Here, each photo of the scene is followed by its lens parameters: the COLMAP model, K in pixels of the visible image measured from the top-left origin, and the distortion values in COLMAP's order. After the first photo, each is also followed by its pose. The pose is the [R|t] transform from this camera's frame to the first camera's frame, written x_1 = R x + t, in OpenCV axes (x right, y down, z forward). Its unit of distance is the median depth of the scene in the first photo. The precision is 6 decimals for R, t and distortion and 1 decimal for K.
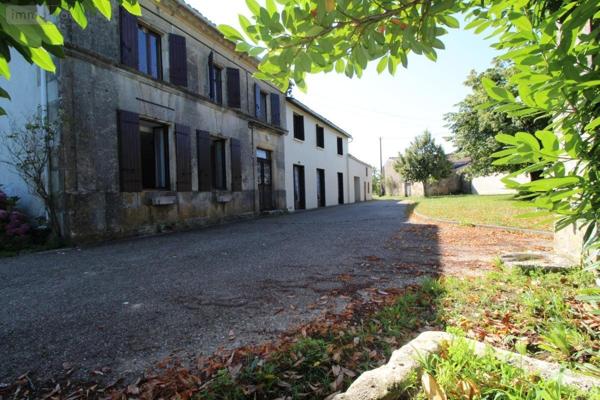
lens RADIAL K [[281.5, 0, 300.3], [0, 281.5, 195.9], [0, 0, 1]] dist [0.001928, -0.014074]
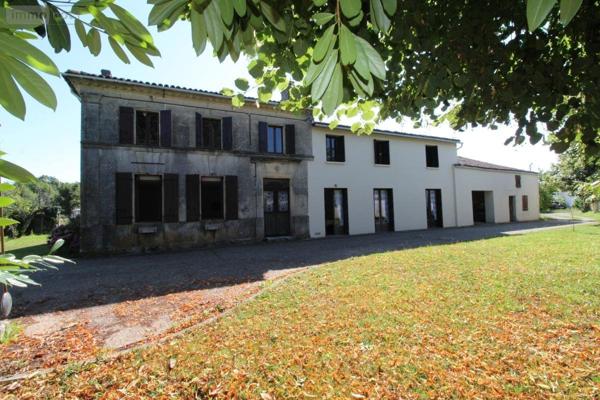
lens RADIAL K [[281.5, 0, 300.3], [0, 281.5, 195.9], [0, 0, 1]] dist [0.001928, -0.014074]
pose [[0.775255, -0.030039, -0.630933, 0.830302], [0.005932, 0.999171, -0.040282, -0.076545], [0.631620, 0.027486, 0.774791, 0.308098]]
